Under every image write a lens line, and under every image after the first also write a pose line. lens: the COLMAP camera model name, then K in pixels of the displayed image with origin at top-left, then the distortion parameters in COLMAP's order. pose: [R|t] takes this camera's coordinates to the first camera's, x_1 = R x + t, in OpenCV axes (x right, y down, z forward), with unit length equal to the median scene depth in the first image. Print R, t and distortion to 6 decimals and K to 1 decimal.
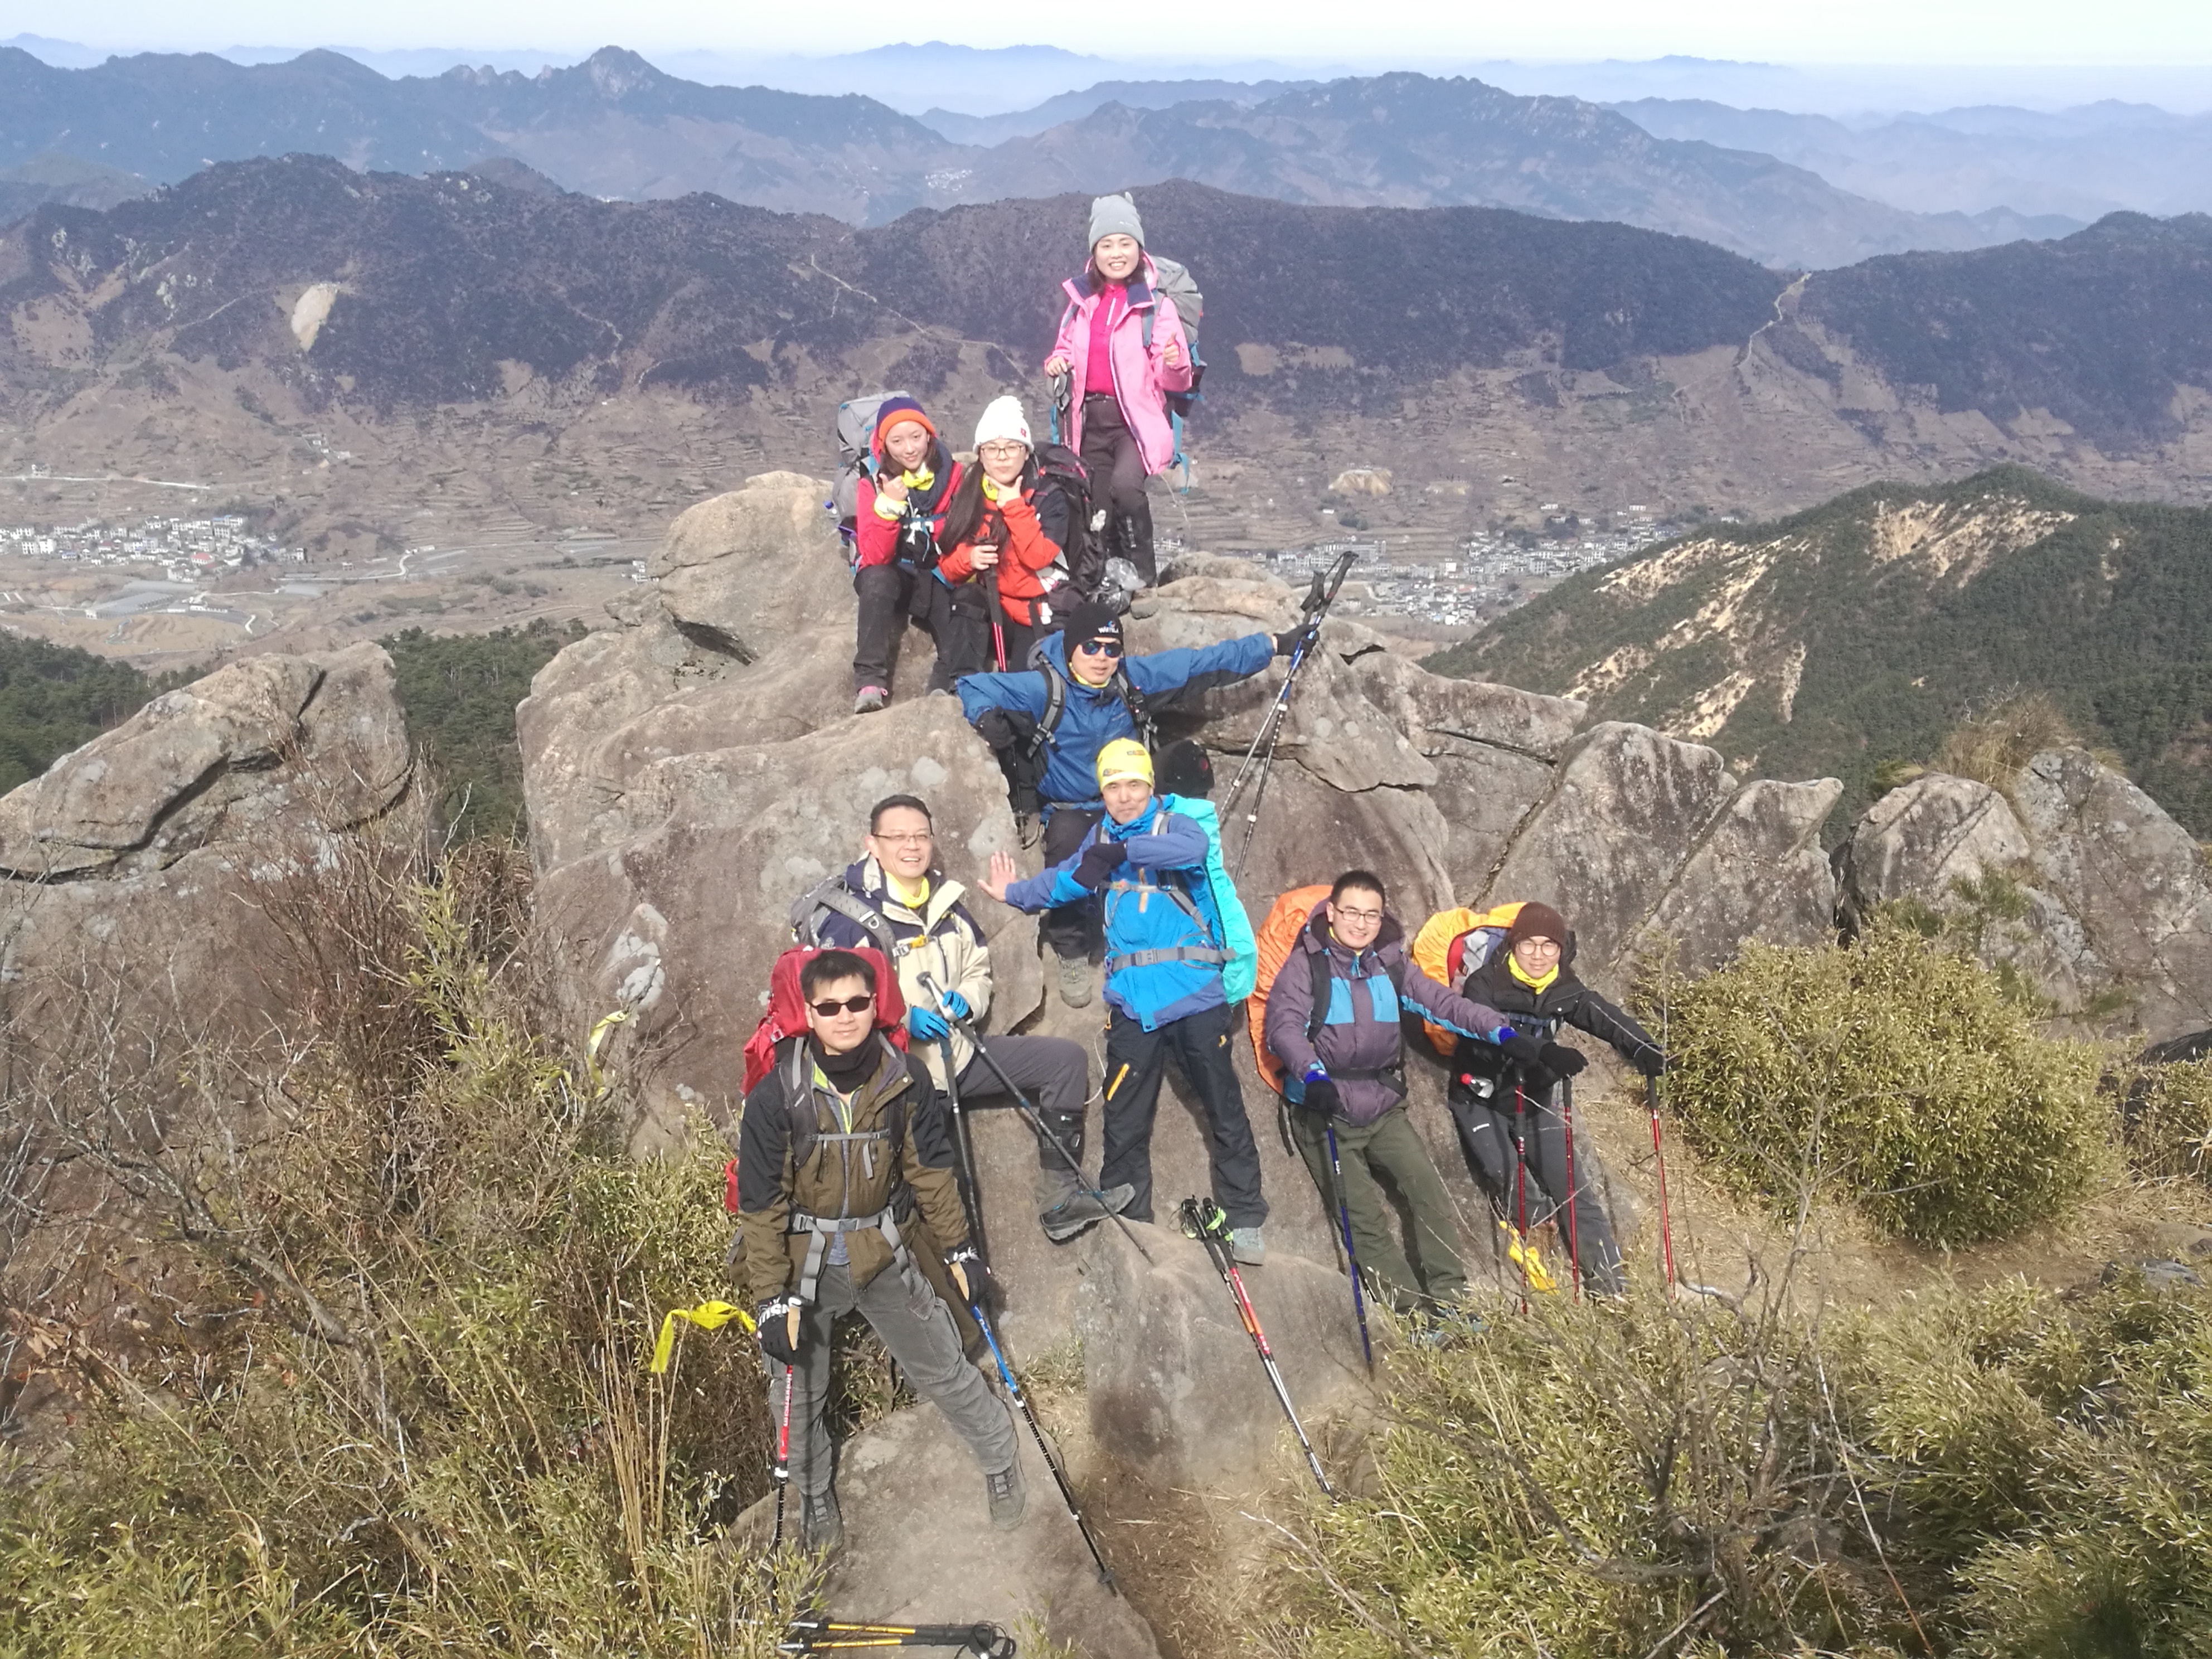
lens RADIAL K [[2349.0, 0, 1106.0], [0, 2349.0, 829.5], [0, 0, 1]] dist [0.073026, -0.297959]
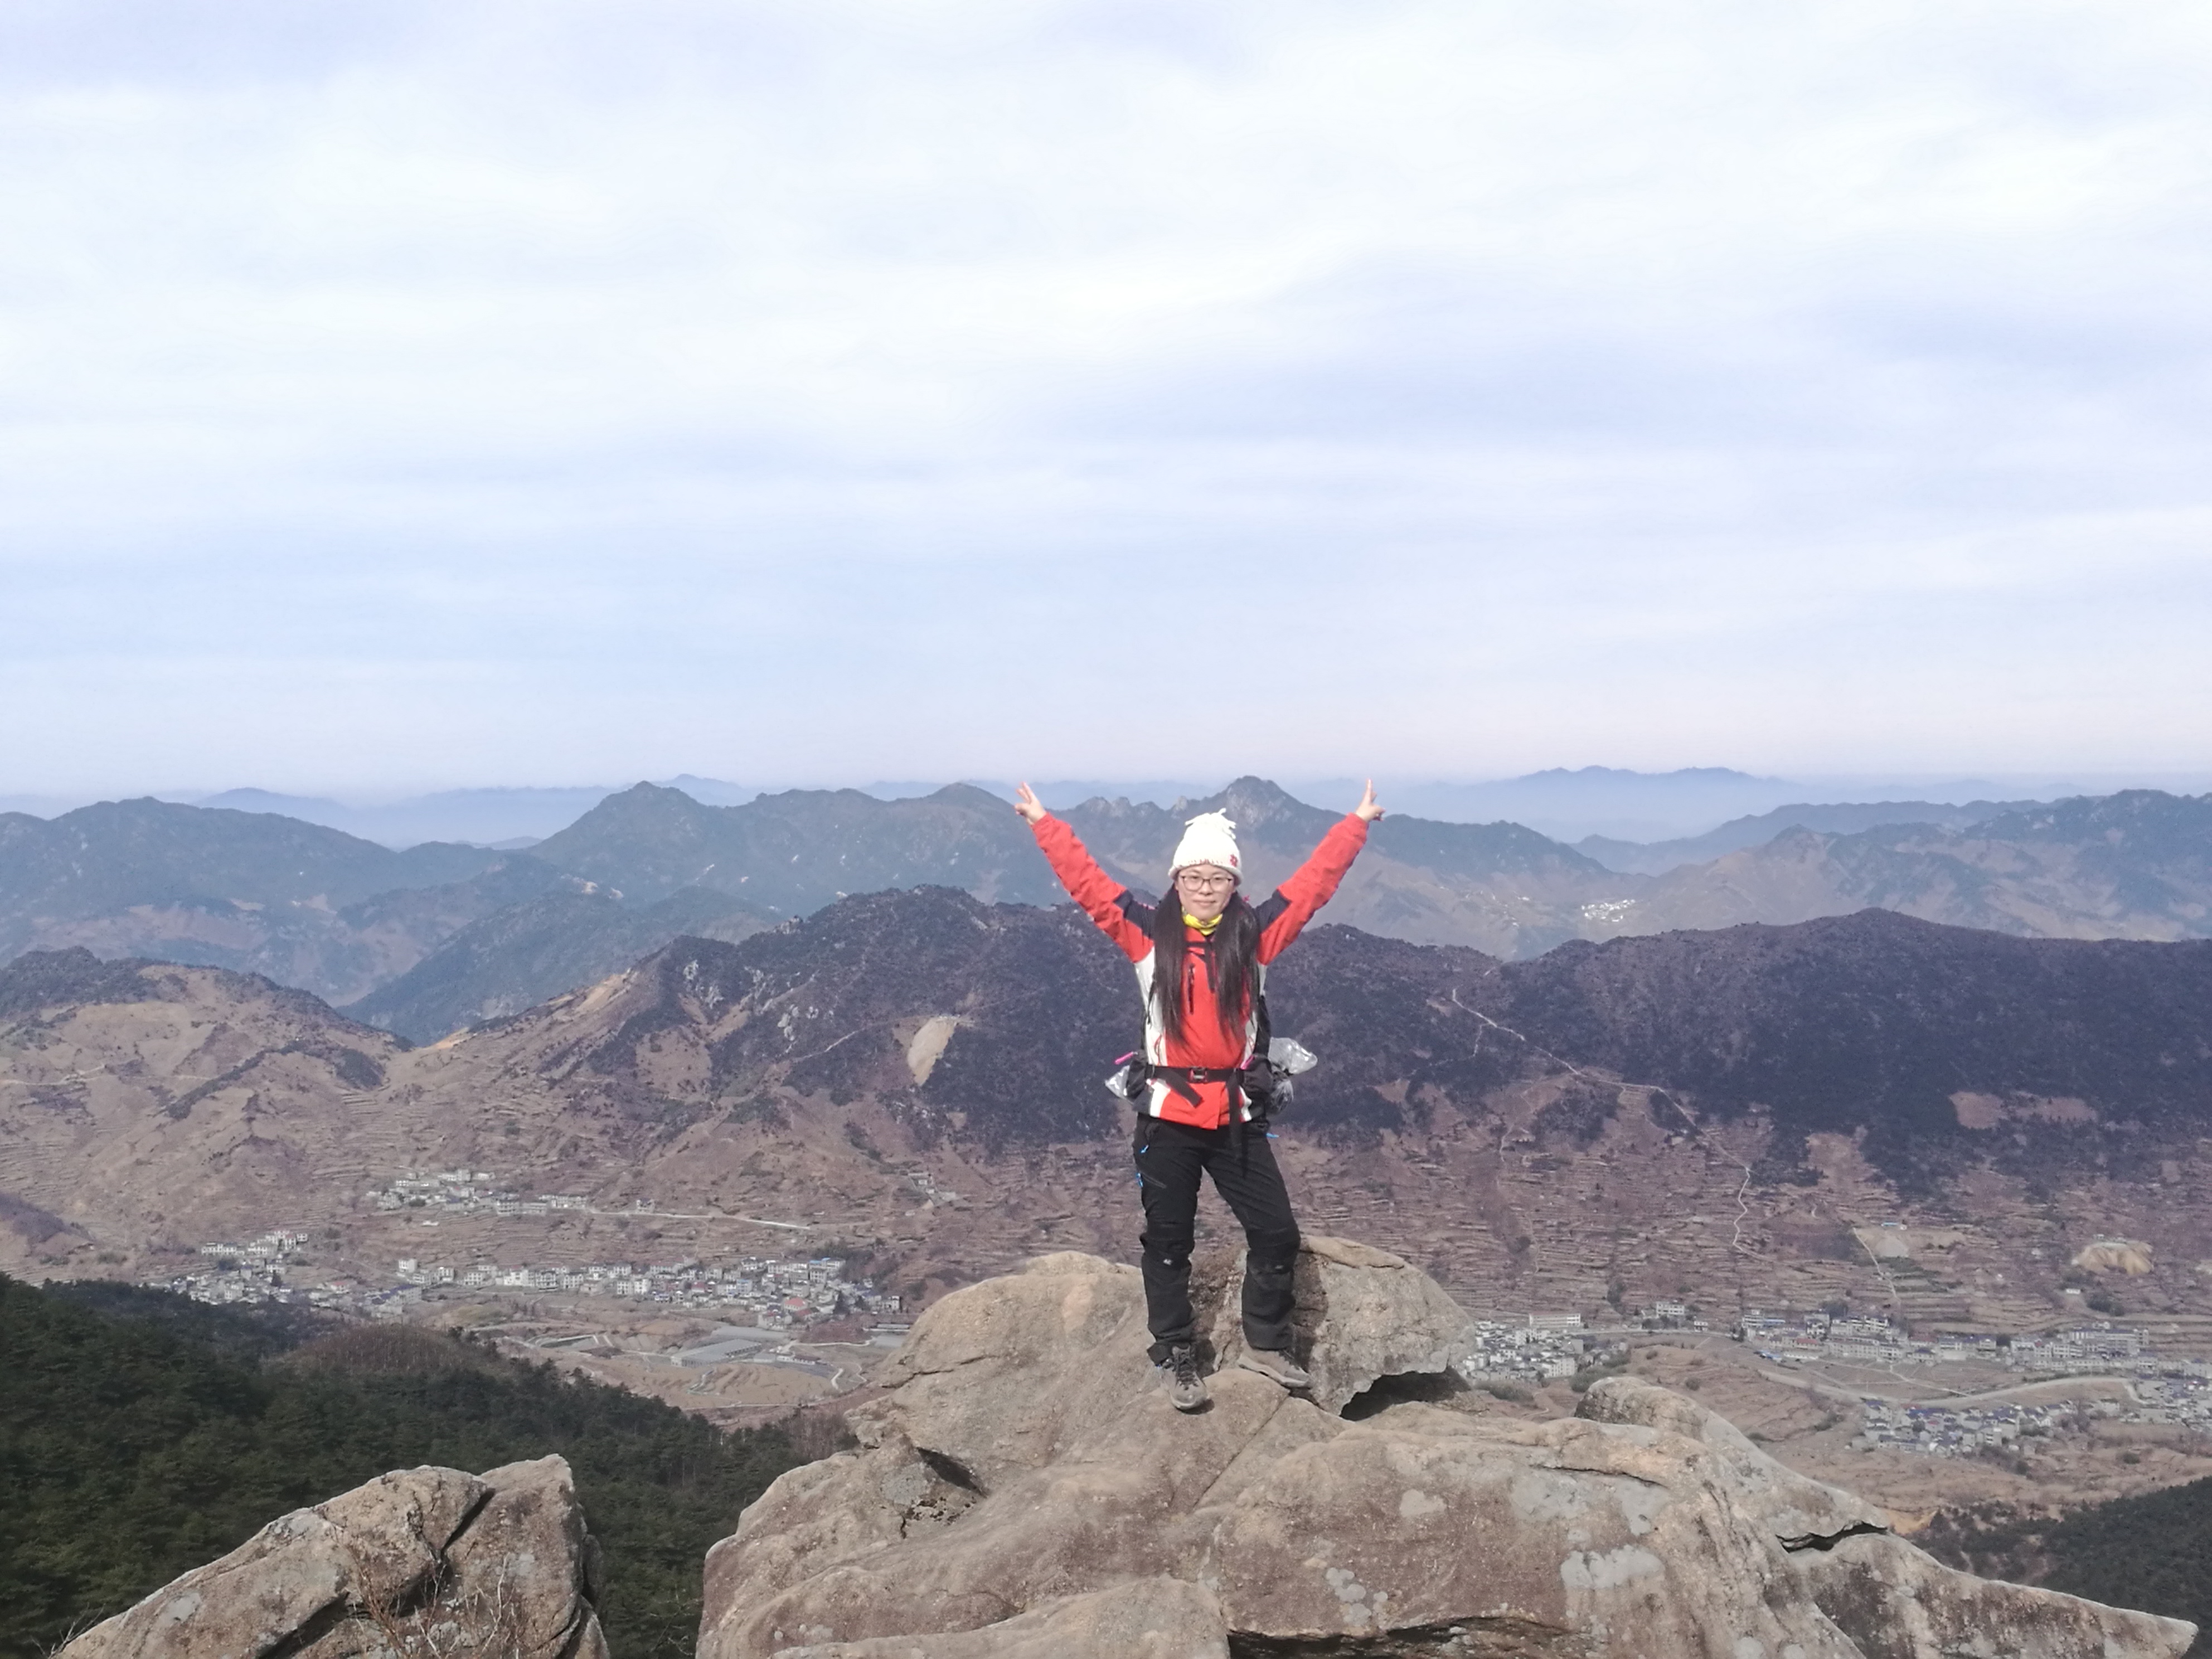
lens RADIAL K [[2648.0, 0, 1106.0], [0, 2648.0, 829.5], [0, 0, 1]] dist [0.116435, -0.377570]
pose [[0.968698, -0.012200, -0.247941, 0.092840], [-0.061403, 0.955979, -0.286939, -0.032564], [0.240527, 0.293182, 0.925306, 0.136246]]
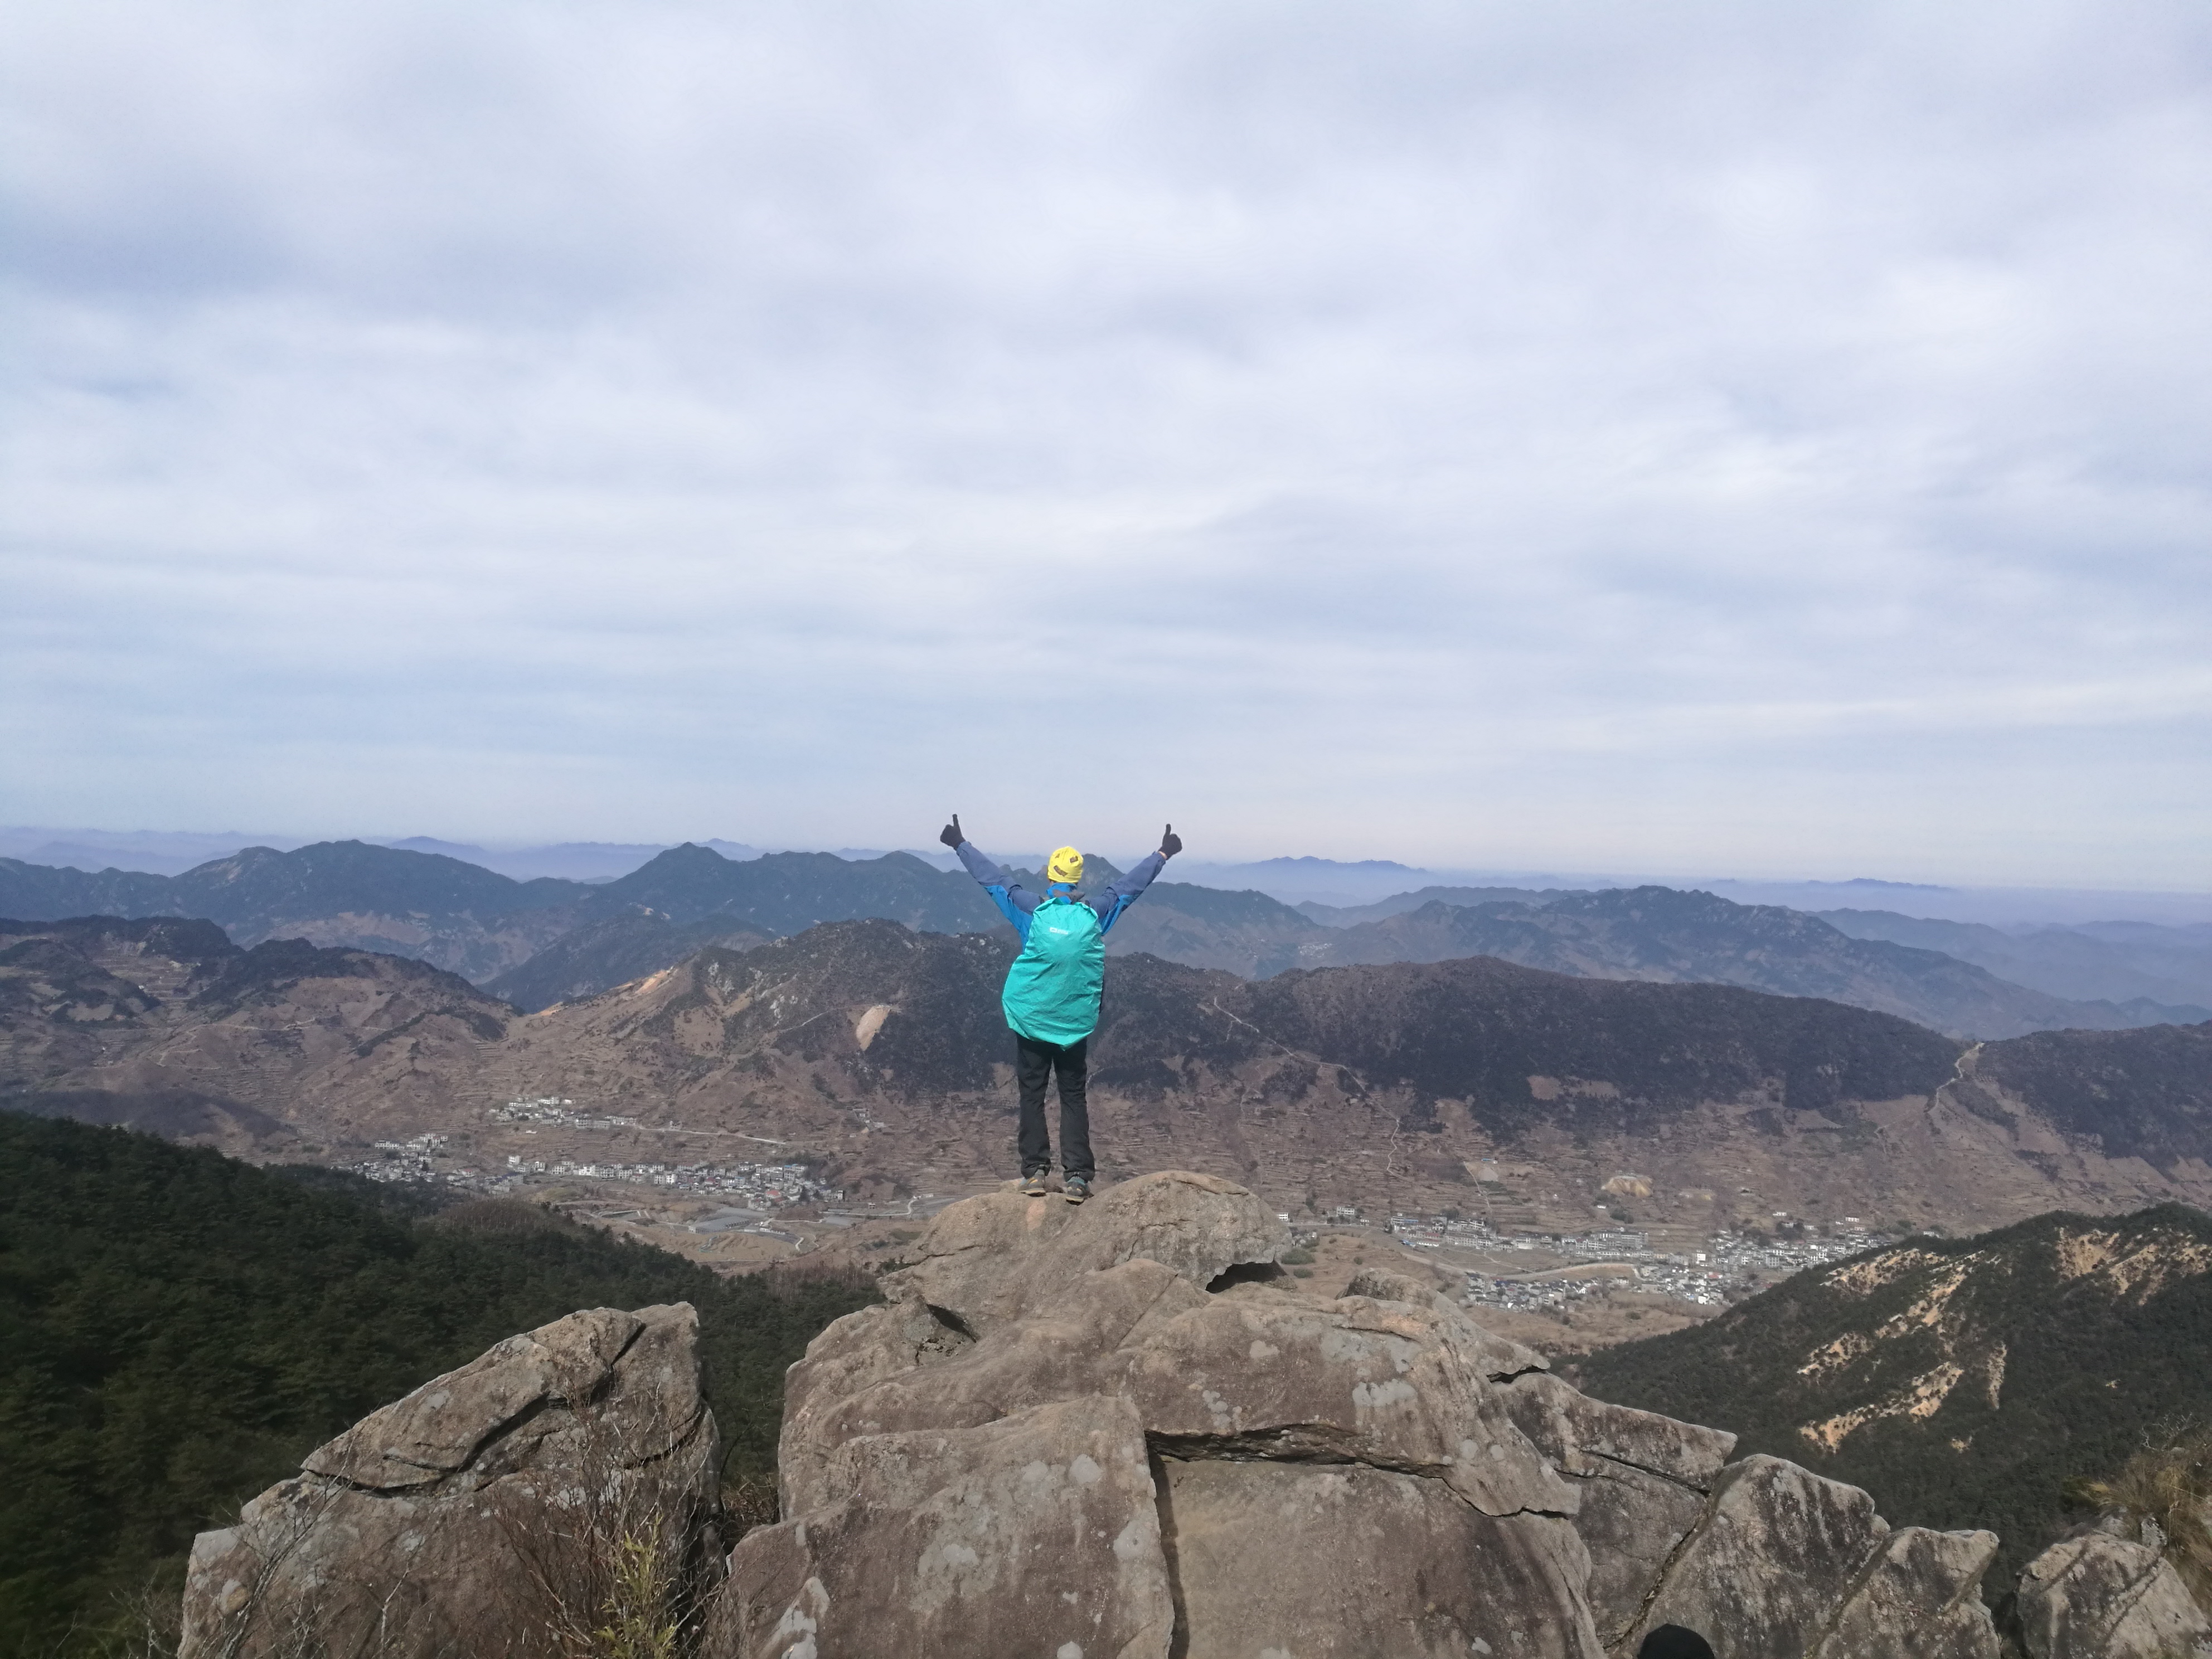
lens RADIAL K [[1735.7, 0, 1111.9], [0, 1735.7, 816.4], [0, 0, 1]] dist [-0.005745, 0.022958]
pose [[0.983038, 0.018254, -0.182489, 0.061847], [-0.078938, 0.940262, -0.331174, -0.034424], [0.165543, 0.339962, 0.925755, 0.114002]]
